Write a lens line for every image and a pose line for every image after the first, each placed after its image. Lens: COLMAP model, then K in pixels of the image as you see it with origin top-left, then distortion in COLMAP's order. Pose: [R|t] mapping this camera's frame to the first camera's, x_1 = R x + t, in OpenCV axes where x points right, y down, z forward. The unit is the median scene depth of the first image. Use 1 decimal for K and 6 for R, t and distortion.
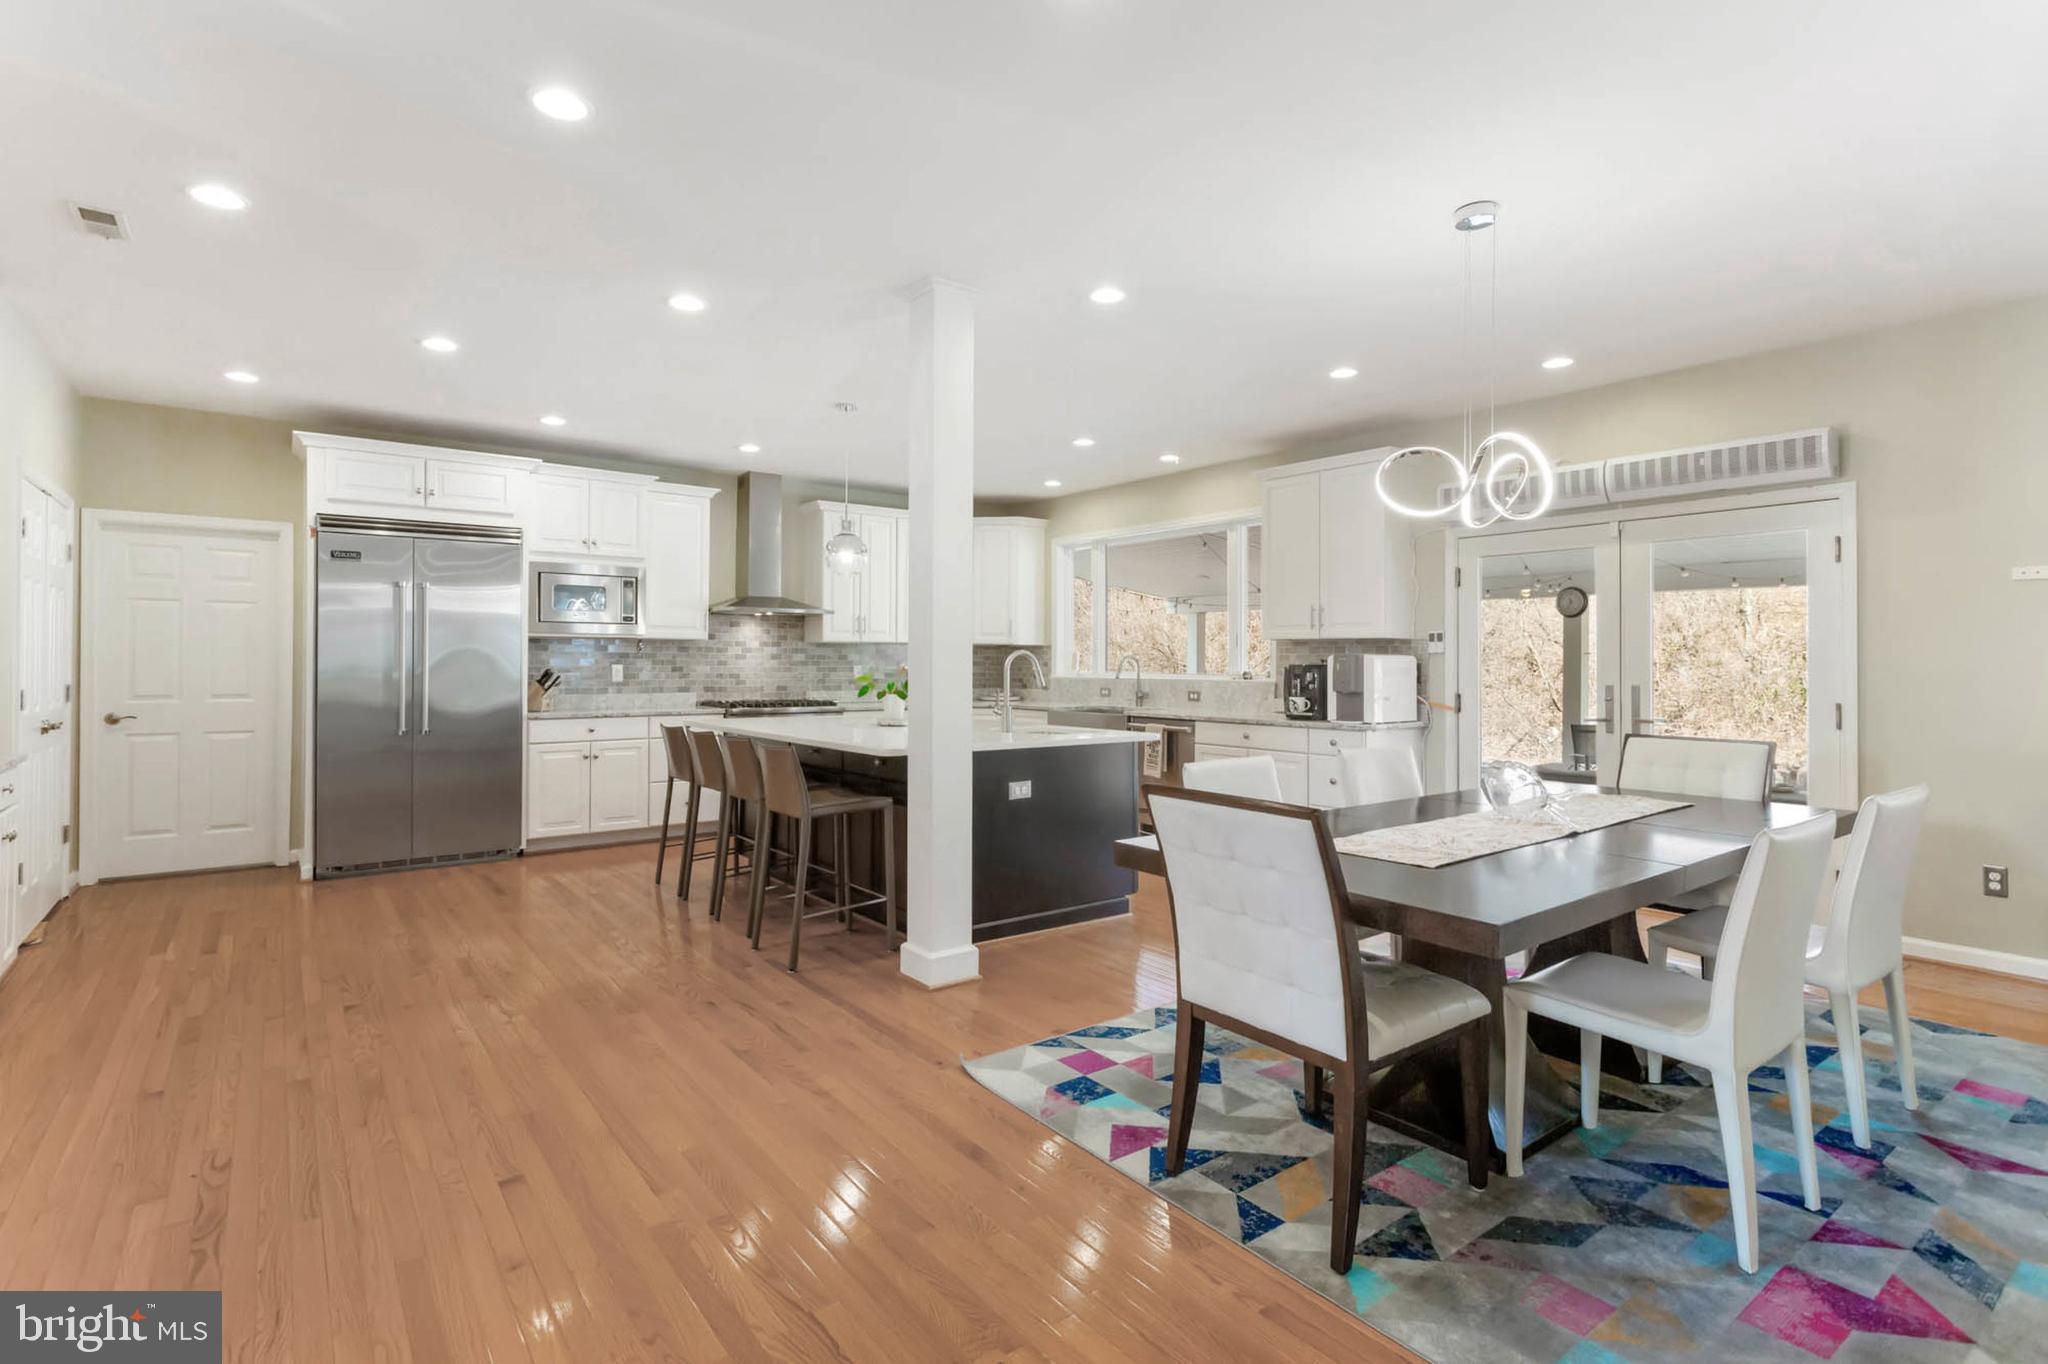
lens RADIAL K [[988.6, 0, 1013.8], [0, 988.6, 653.5], [0, 0, 1]] dist [0.004746, 0.000627]
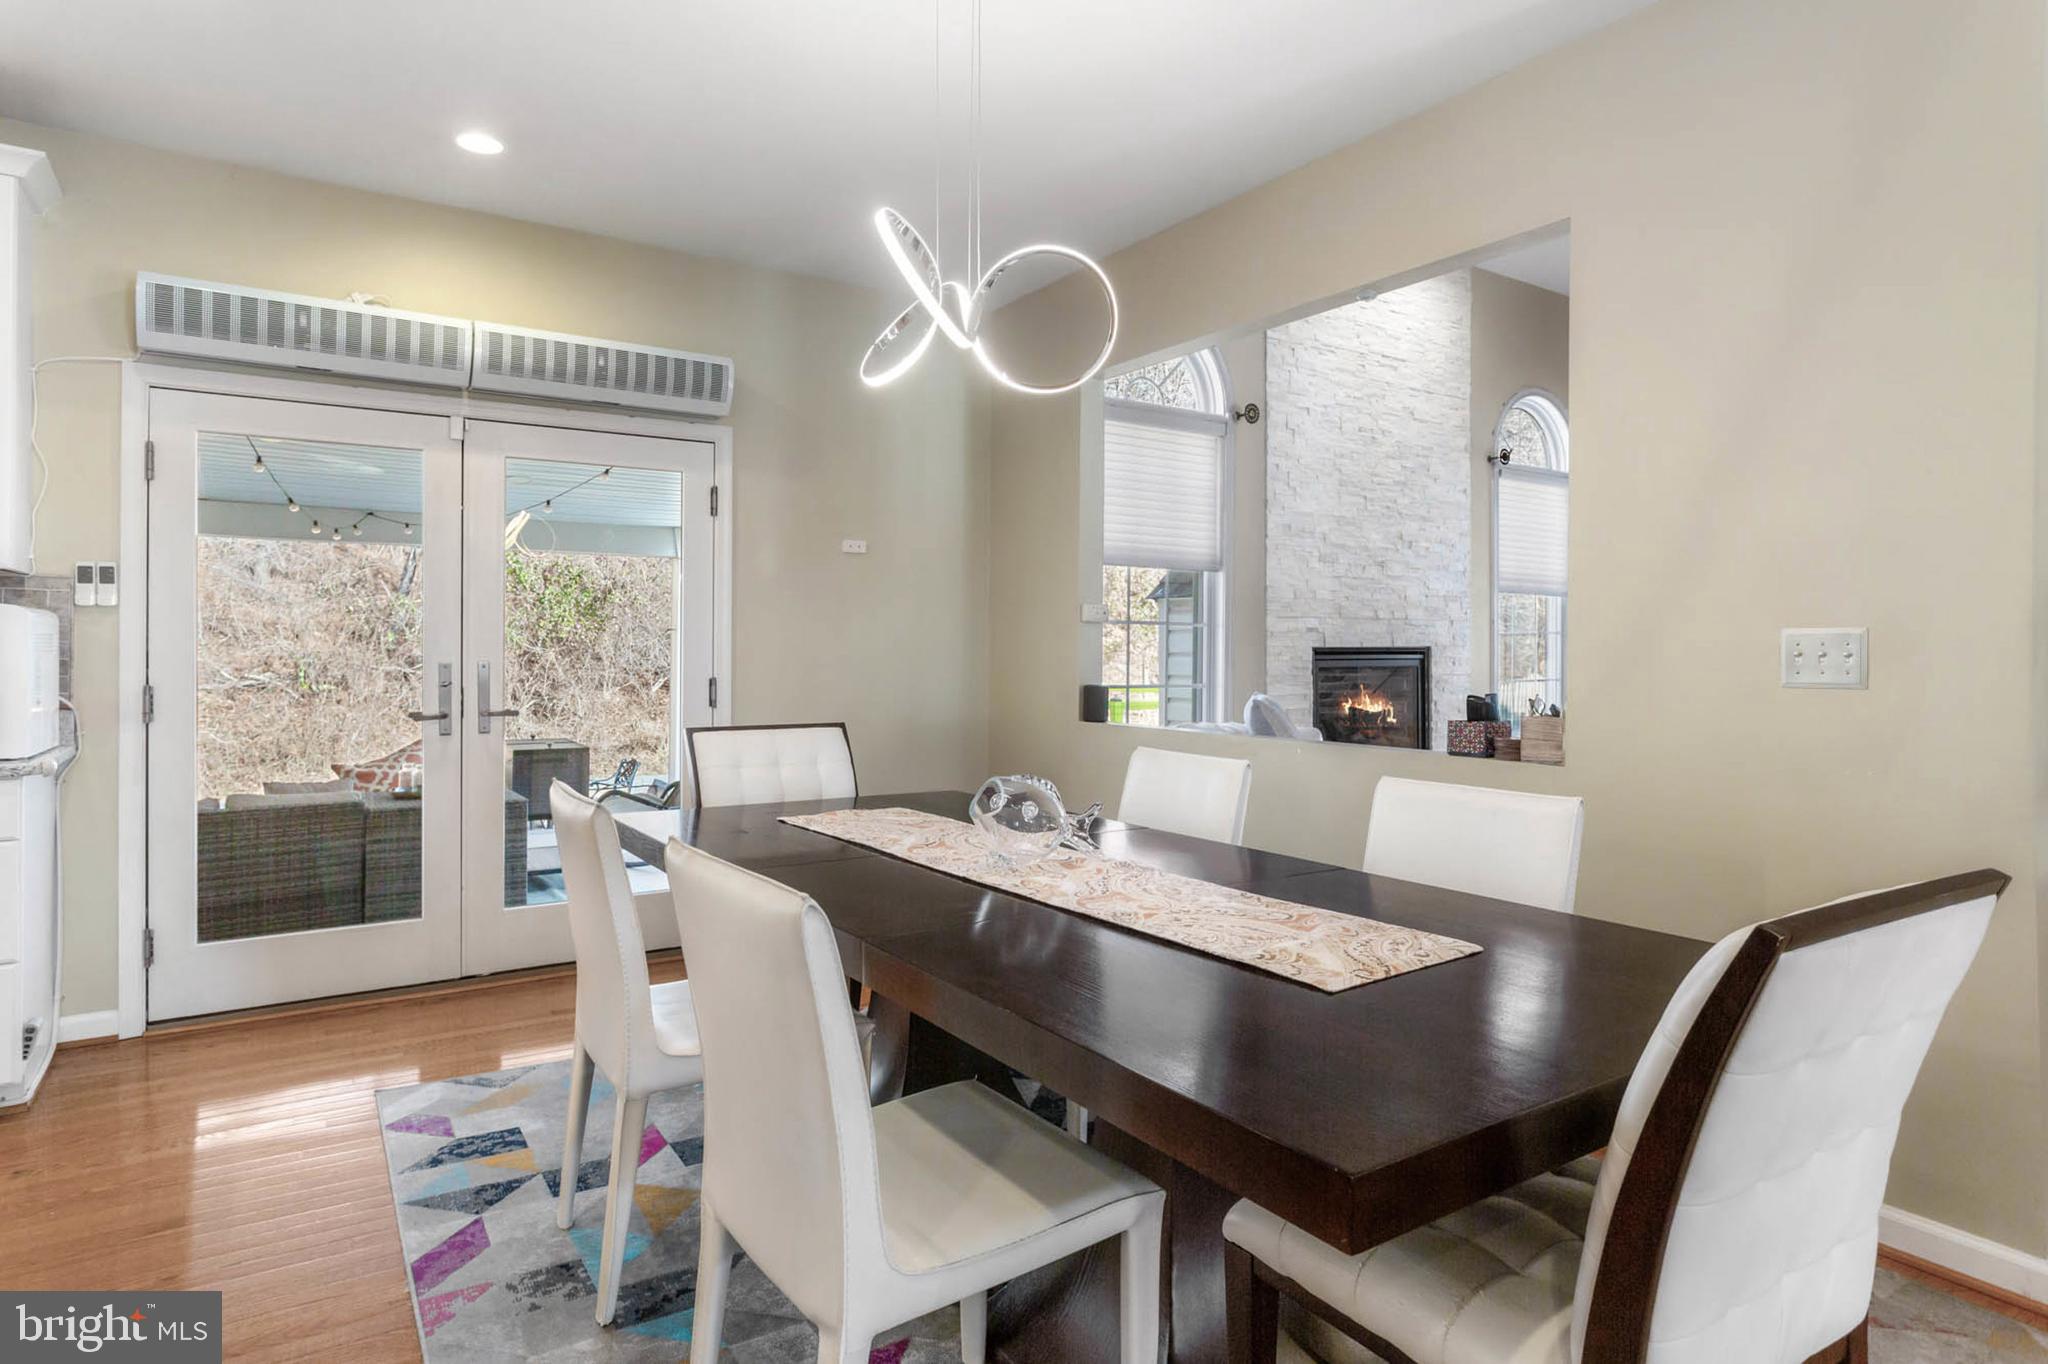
lens RADIAL K [[1150.7, 0, 1022.1], [0, 1150.7, 642.4], [0, 0, 1]] dist [-0.006951, 0.000206]
pose [[0.064520, 0.004788, 0.997905, -0.120499], [-0.008877, 0.999952, -0.004224, 0.016108], [-0.997877, -0.008585, 0.064560, 0.502513]]
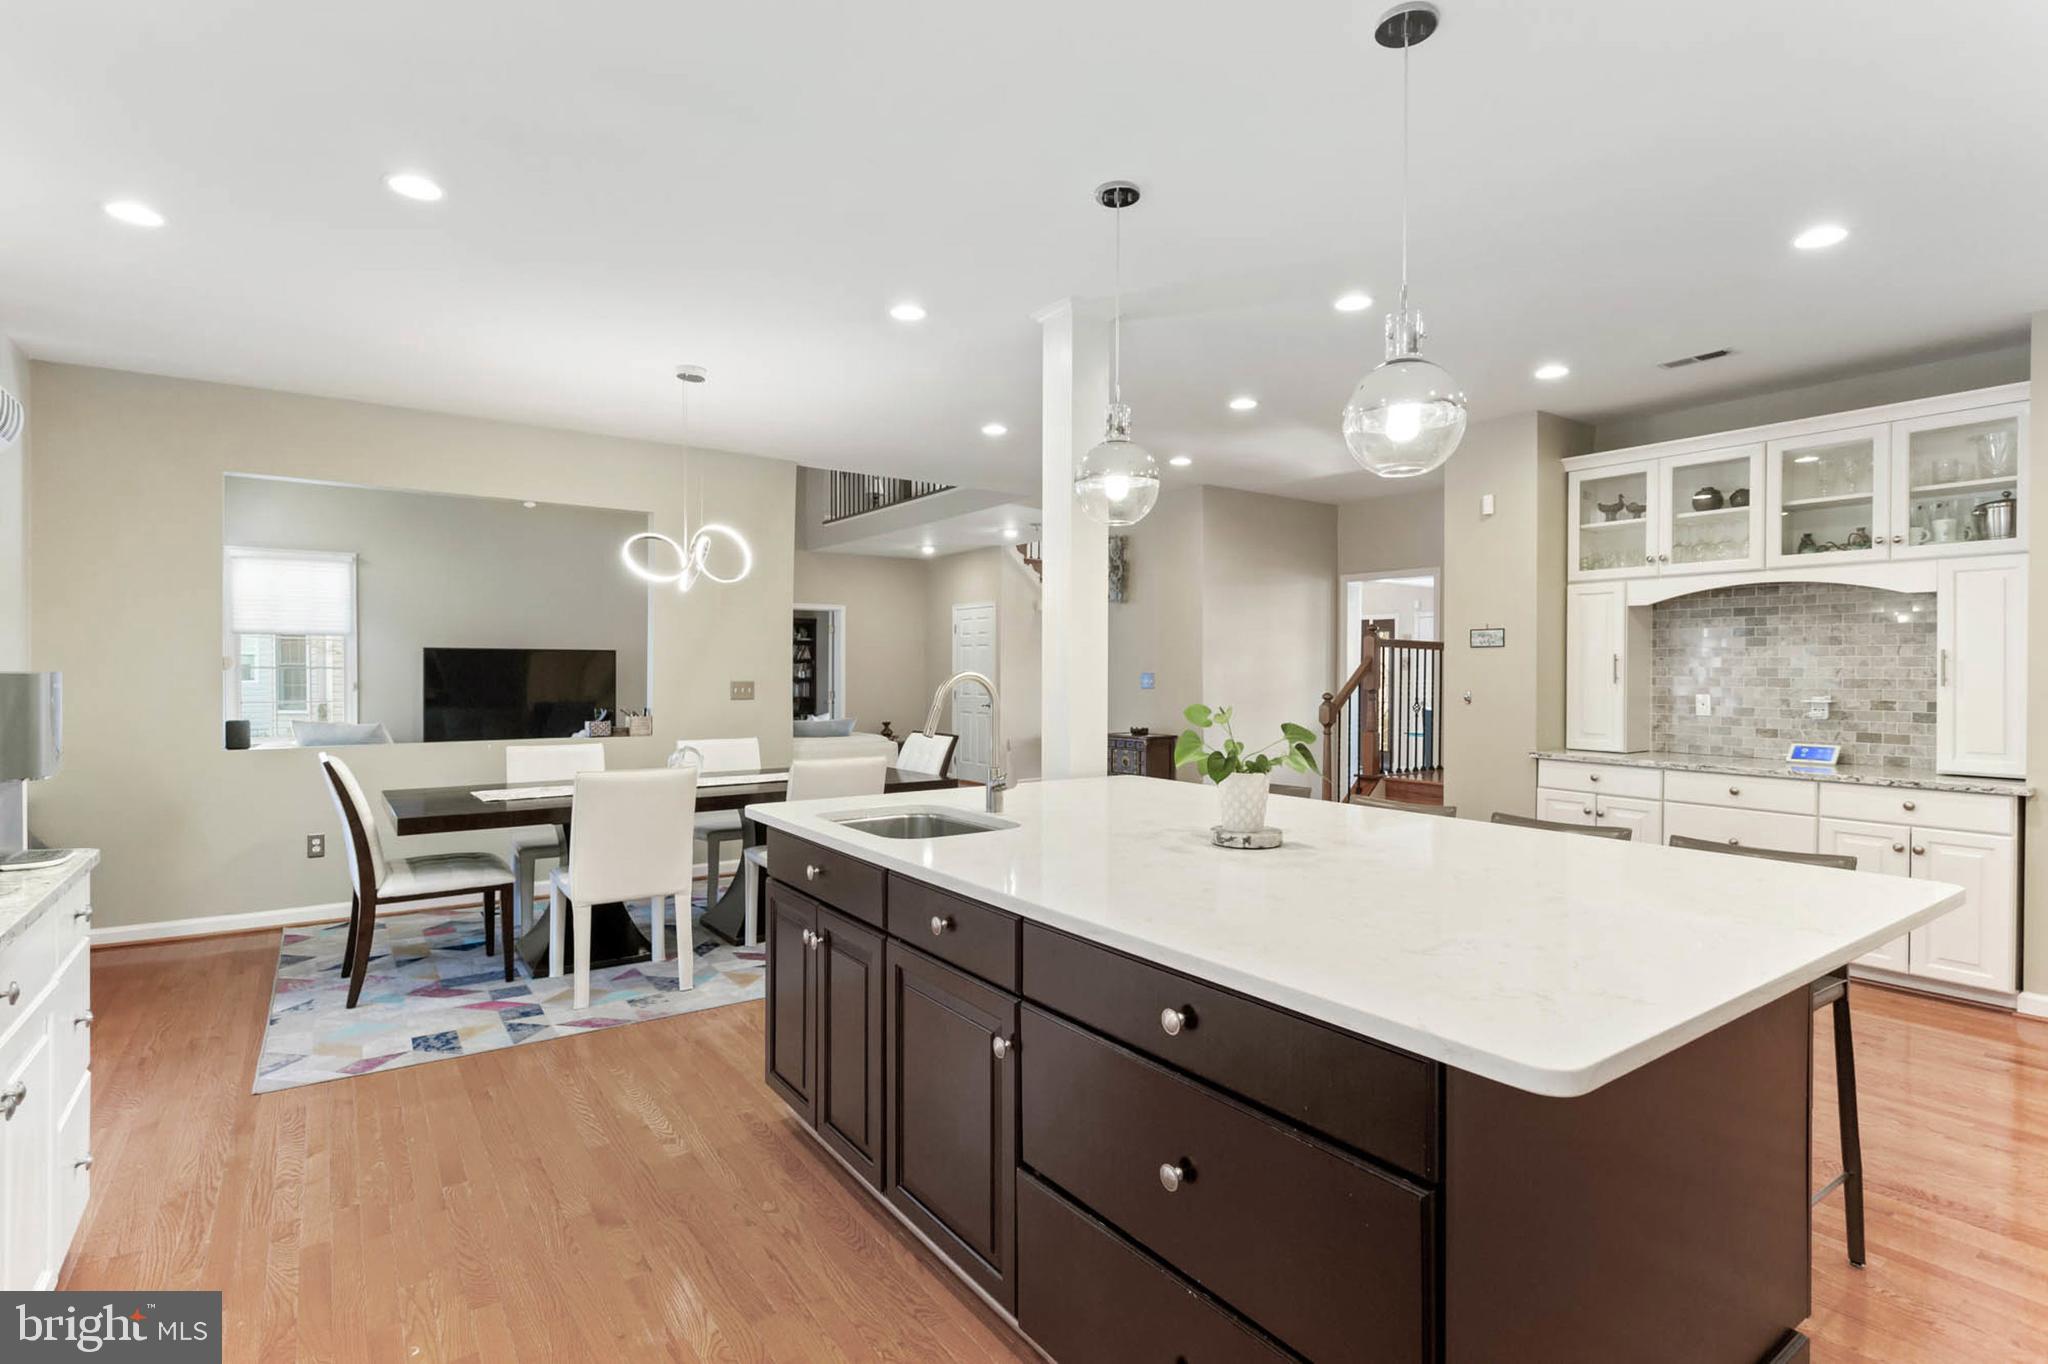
lens RADIAL K [[988.6, 0, 1042.8], [0, 988.6, 674.4], [0, 0, 1]] dist [0.004746, 0.000627]
pose [[-0.999969, -0.006924, -0.003757, -0.028343], [-0.006908, 0.999968, -0.004079, 0.001504], [0.003785, -0.004053, -0.999985, 1.331013]]
